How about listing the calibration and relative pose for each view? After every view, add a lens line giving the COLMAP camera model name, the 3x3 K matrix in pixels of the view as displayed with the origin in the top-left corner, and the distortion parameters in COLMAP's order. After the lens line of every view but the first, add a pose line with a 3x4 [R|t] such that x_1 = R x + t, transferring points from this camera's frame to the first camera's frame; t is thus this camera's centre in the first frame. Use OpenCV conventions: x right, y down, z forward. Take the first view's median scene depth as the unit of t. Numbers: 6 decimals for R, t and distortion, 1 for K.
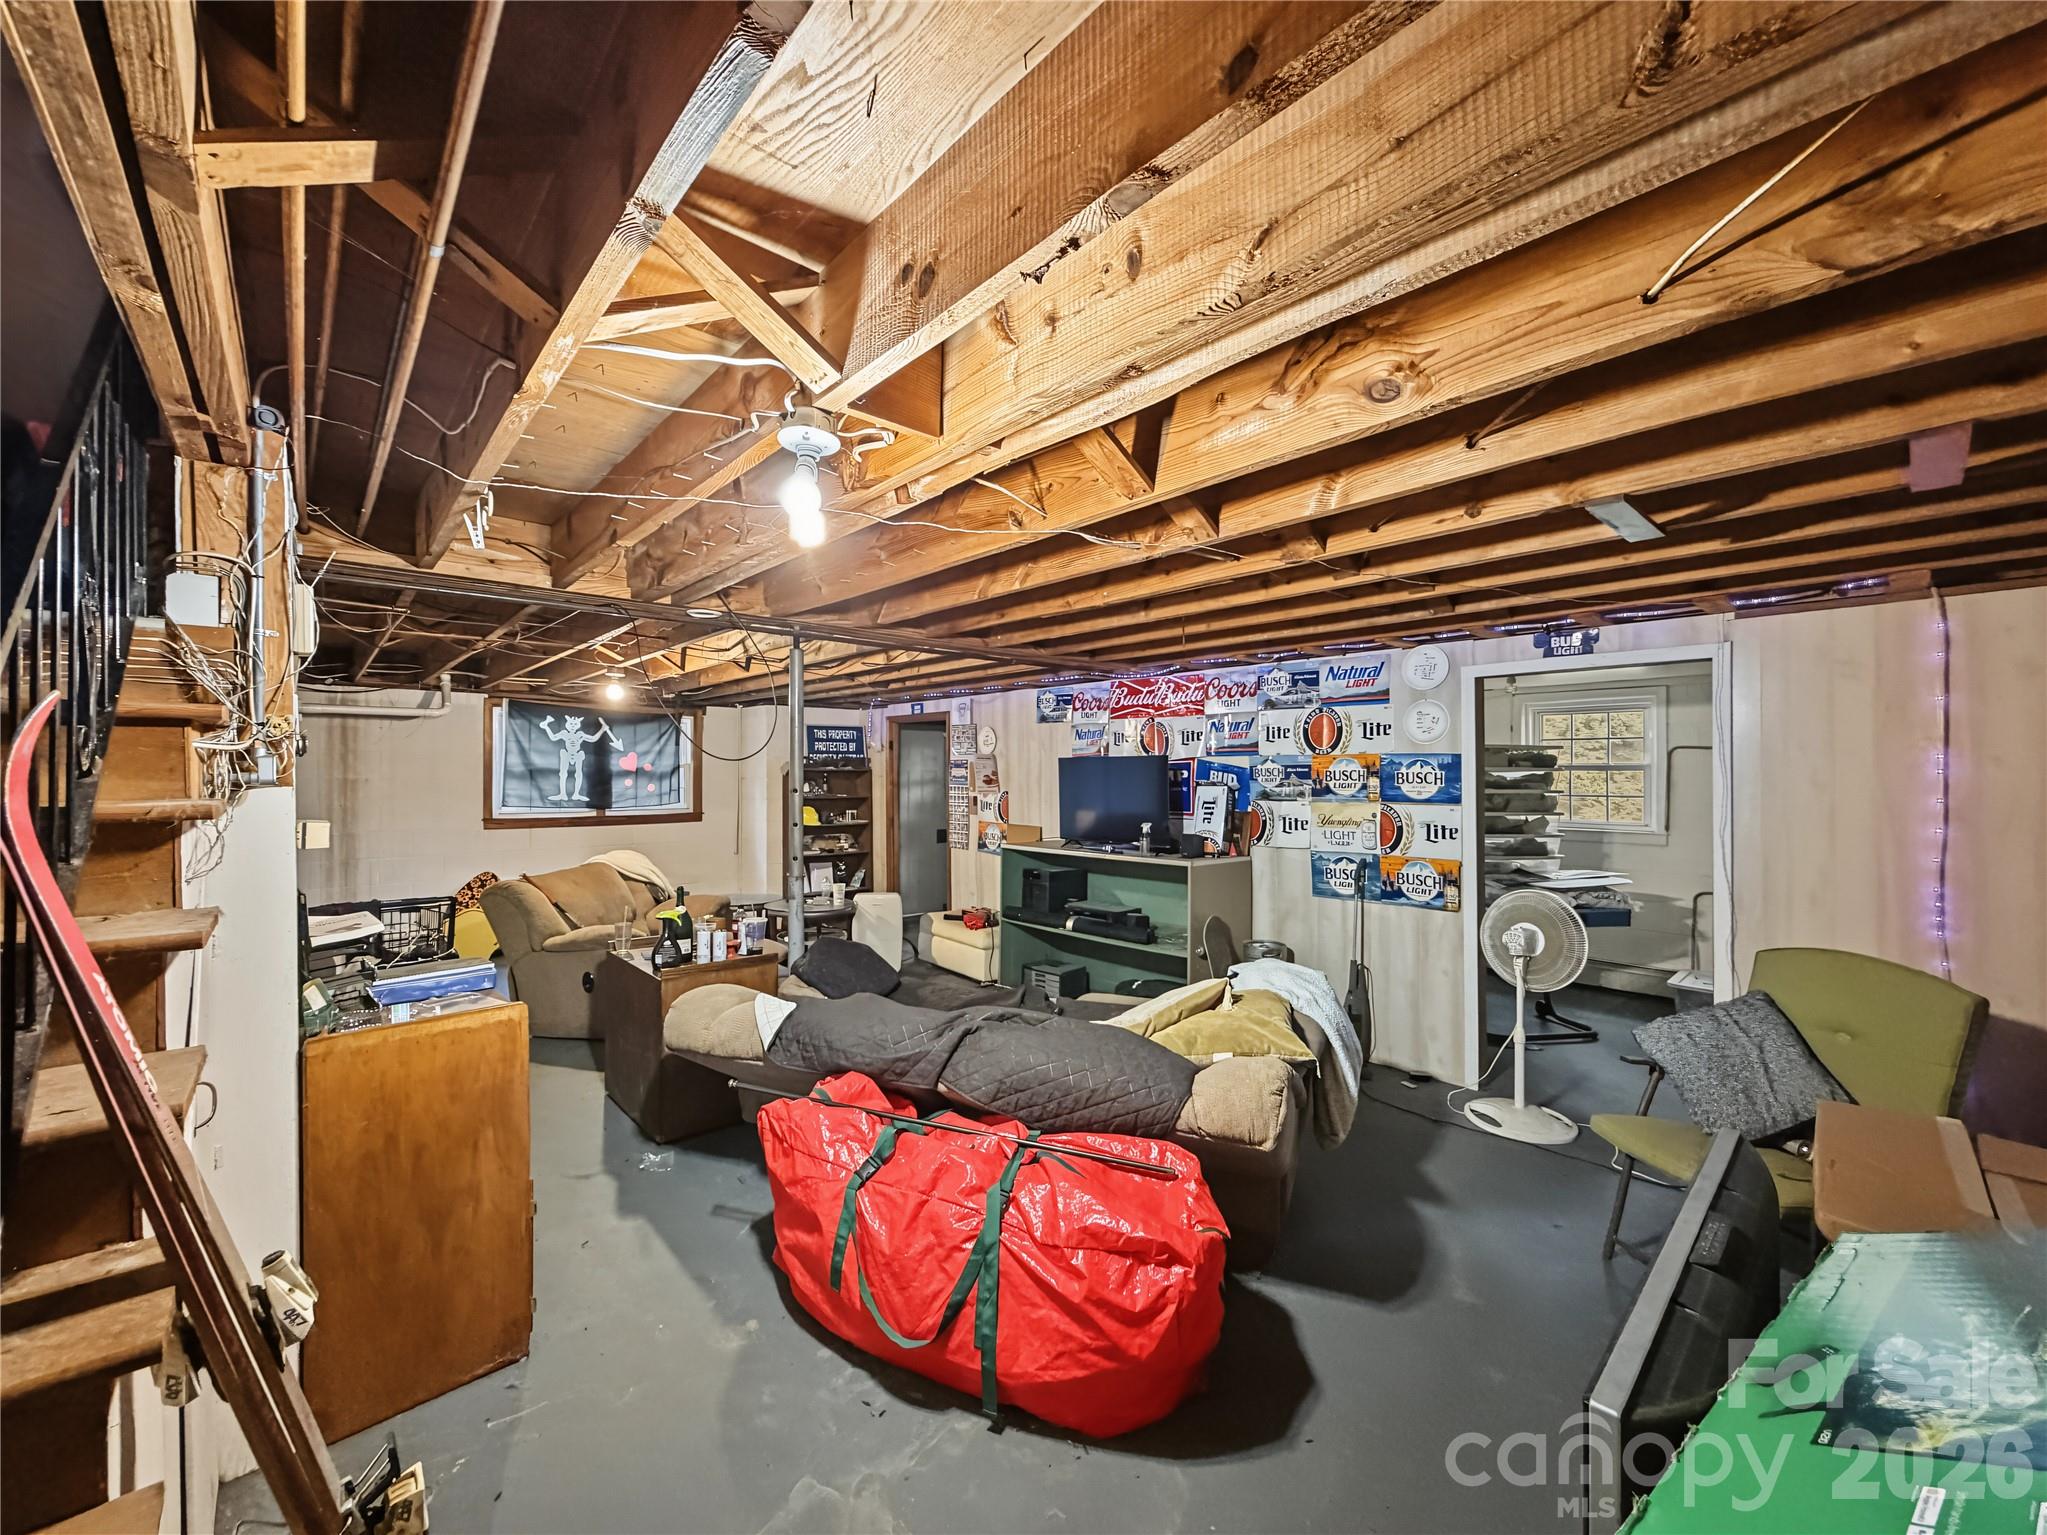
lens RADIAL K [[833.3, 0, 1013.5], [0, 833.3, 766.2], [0, 0, 1]] dist [0.001645, -0.000180]
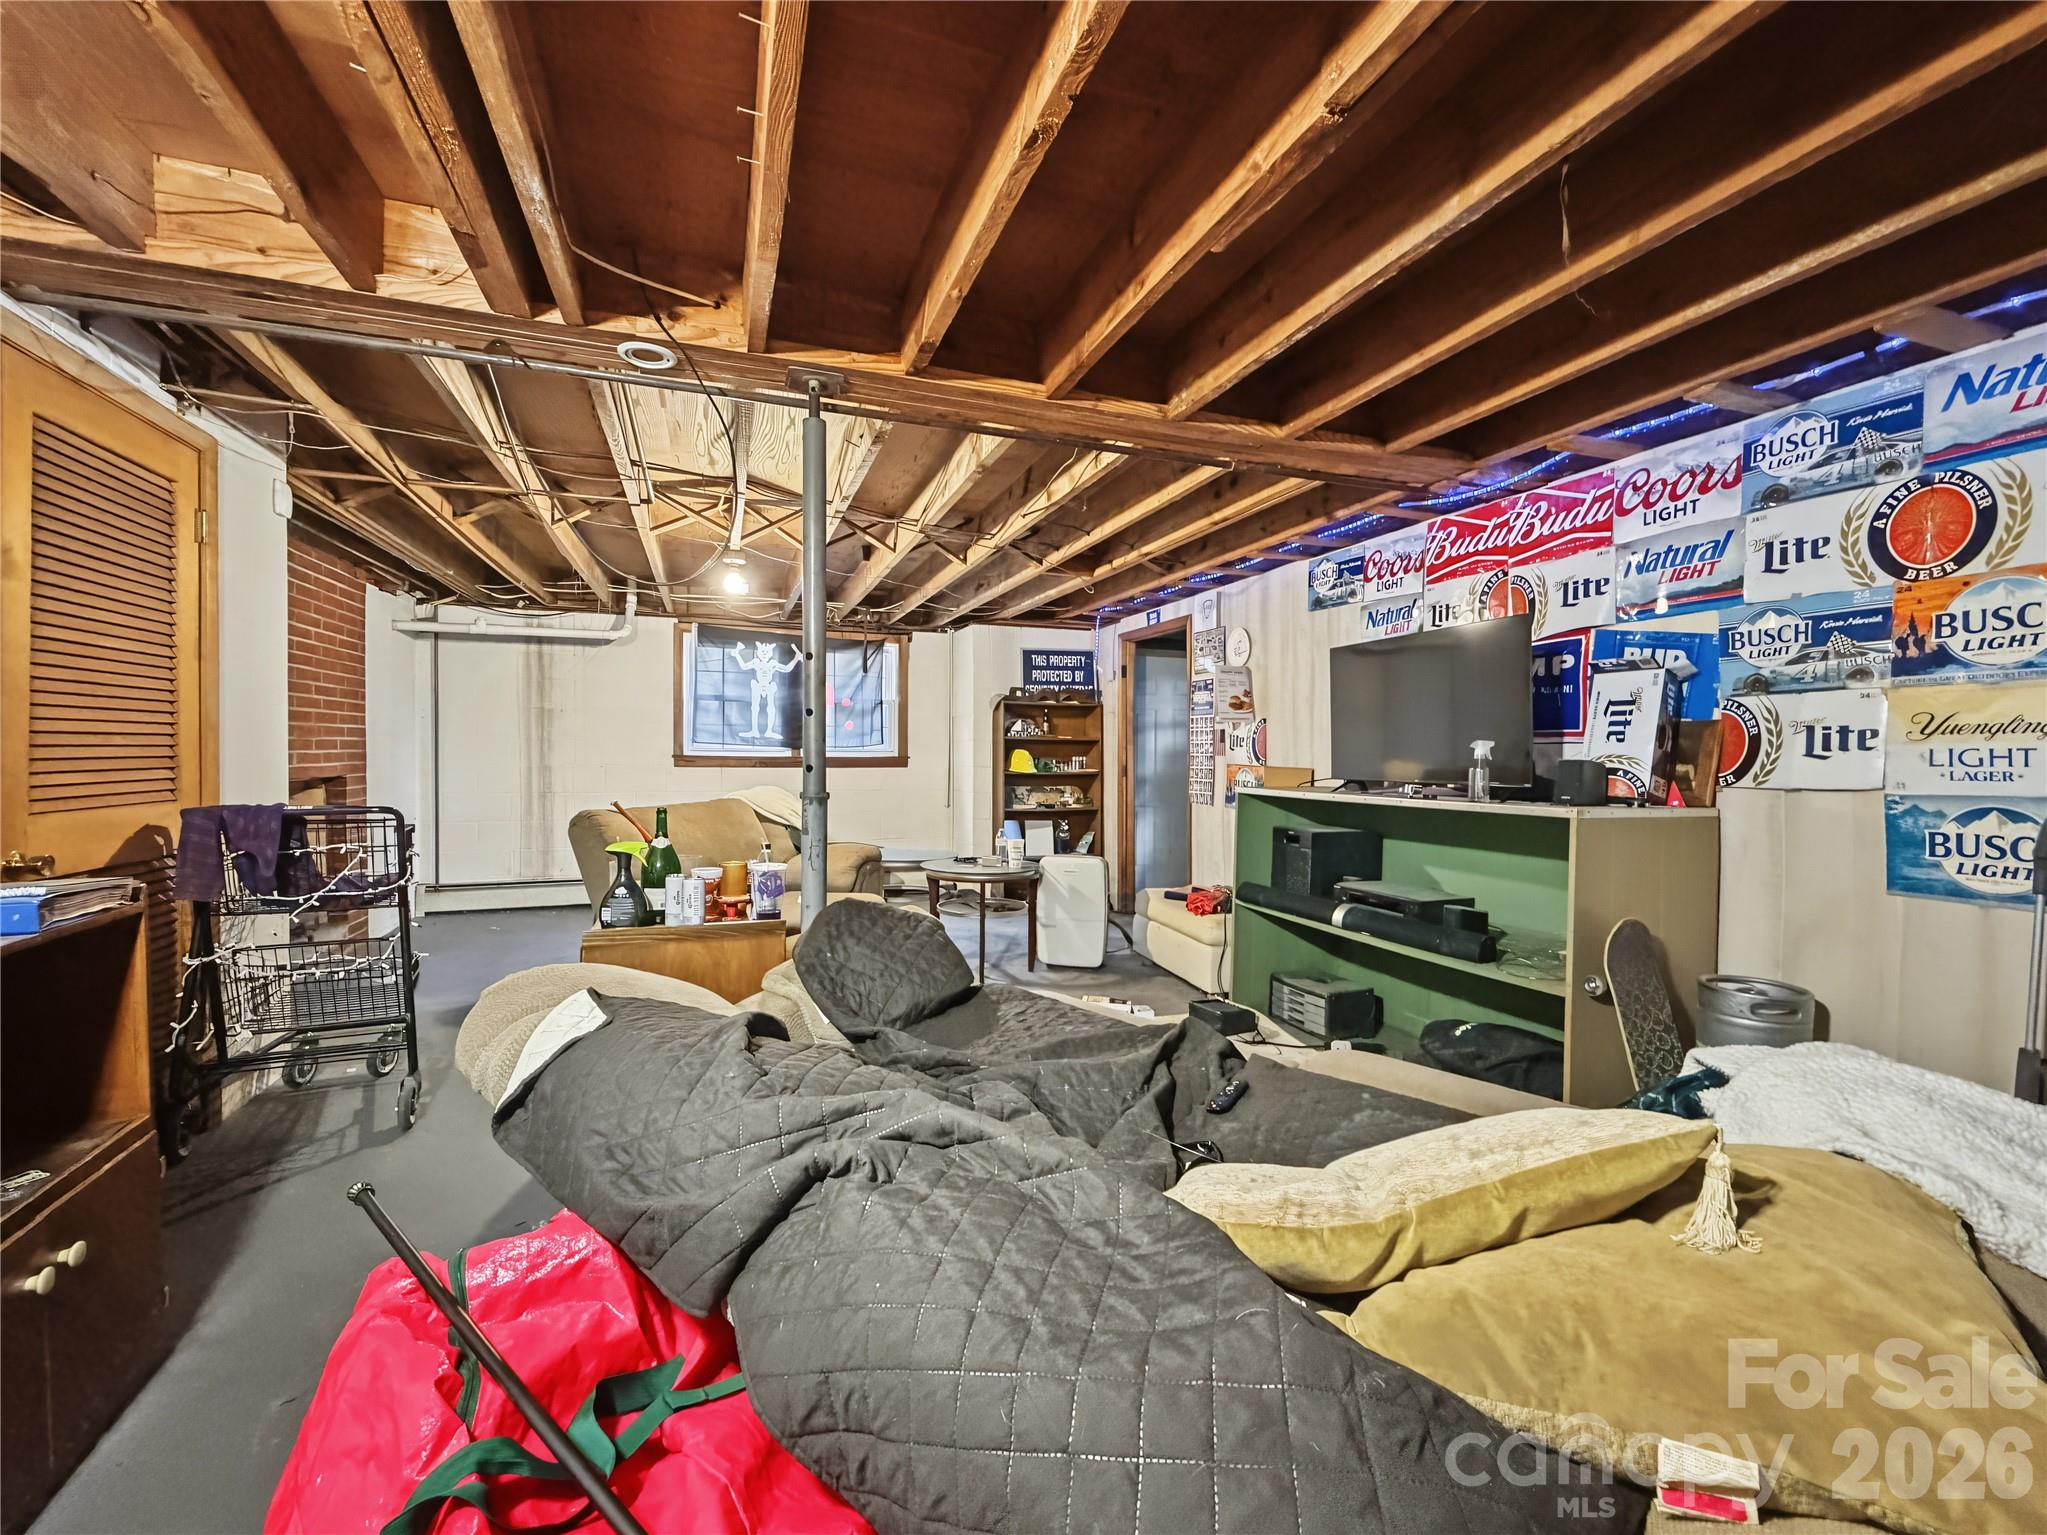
lens RADIAL K [[833.3, 0, 1023.7], [0, 833.3, 769.4], [0, 0, 1]] dist [0.001645, -0.000180]
pose [[0.928118, 0.011125, -0.372121, 0.075088], [-0.003280, 0.999759, 0.021708, 0.067953], [0.372272, -0.018927, 0.927930, 0.342224]]
